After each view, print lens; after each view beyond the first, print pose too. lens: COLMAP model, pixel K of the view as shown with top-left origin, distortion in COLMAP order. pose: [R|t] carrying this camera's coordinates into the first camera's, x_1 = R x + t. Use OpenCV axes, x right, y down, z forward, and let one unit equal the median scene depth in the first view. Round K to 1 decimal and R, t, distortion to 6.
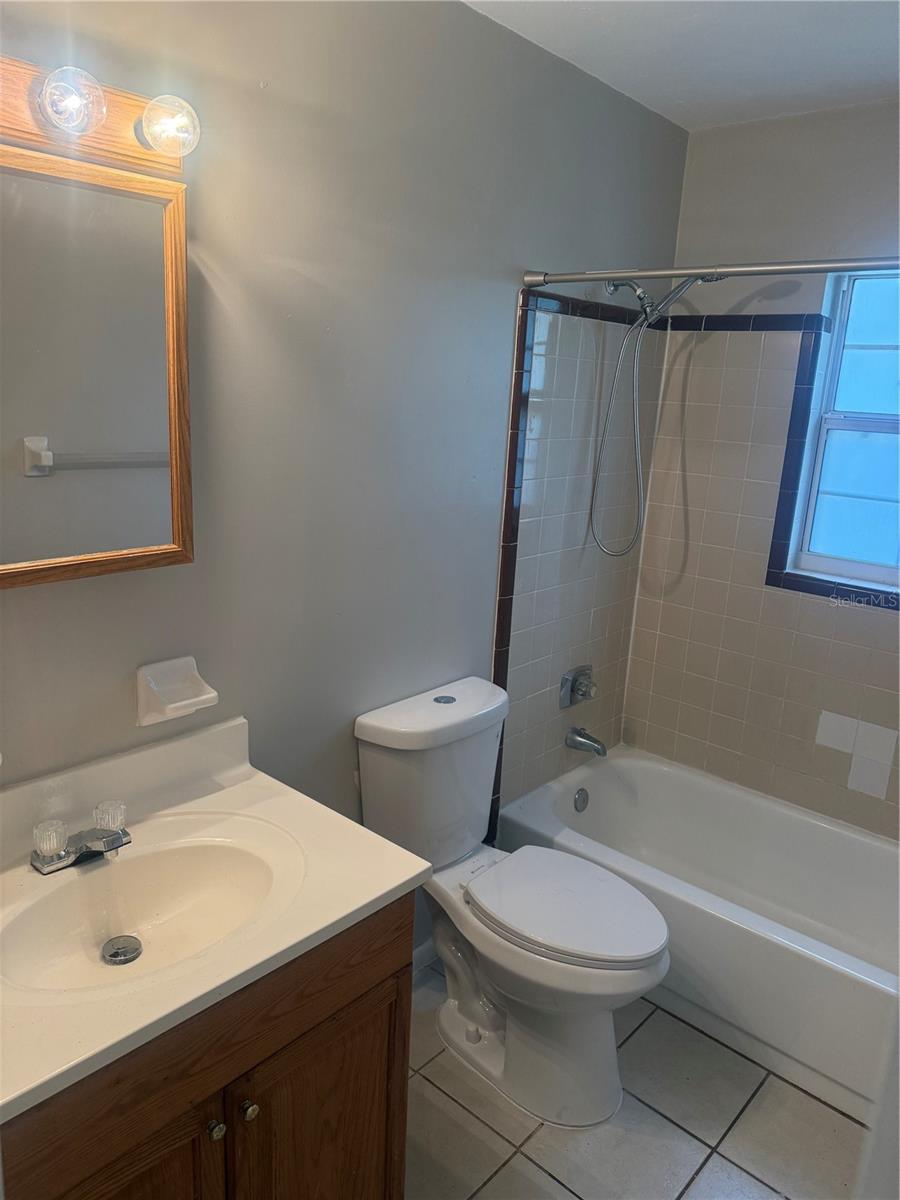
lens RADIAL K [[844.9, 0, 437.6], [0, 844.9, 581.6], [0, 0, 1]] dist [0.095921, -0.160741]
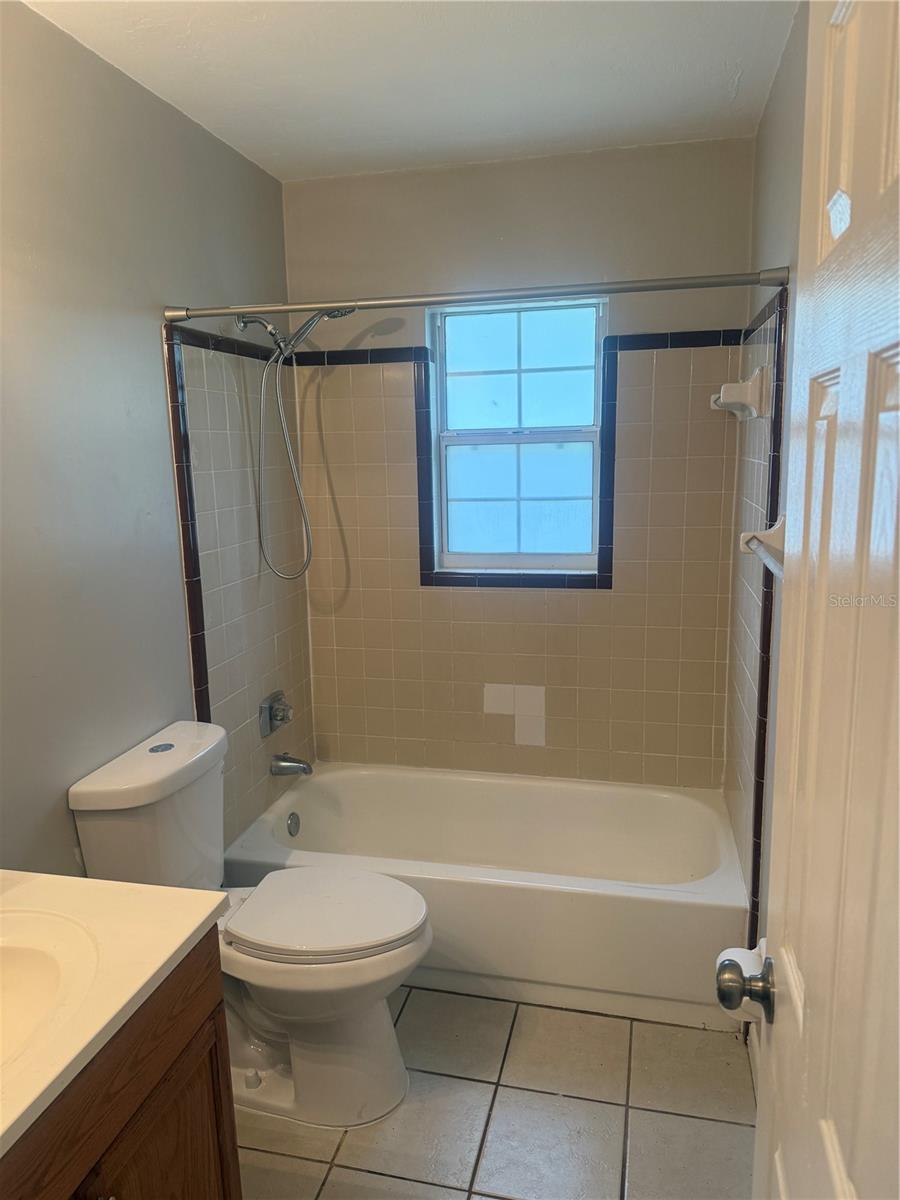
lens RADIAL K [[845.6, 0, 450.7], [0, 845.6, 591.9], [0, 0, 1]] dist [0.060316, -0.076916]
pose [[0.872083, -0.153974, 0.464503, -0.114736], [0.176538, 0.984280, -0.005173, 0.027735], [-0.456405, 0.086514, 0.885556, -0.004779]]
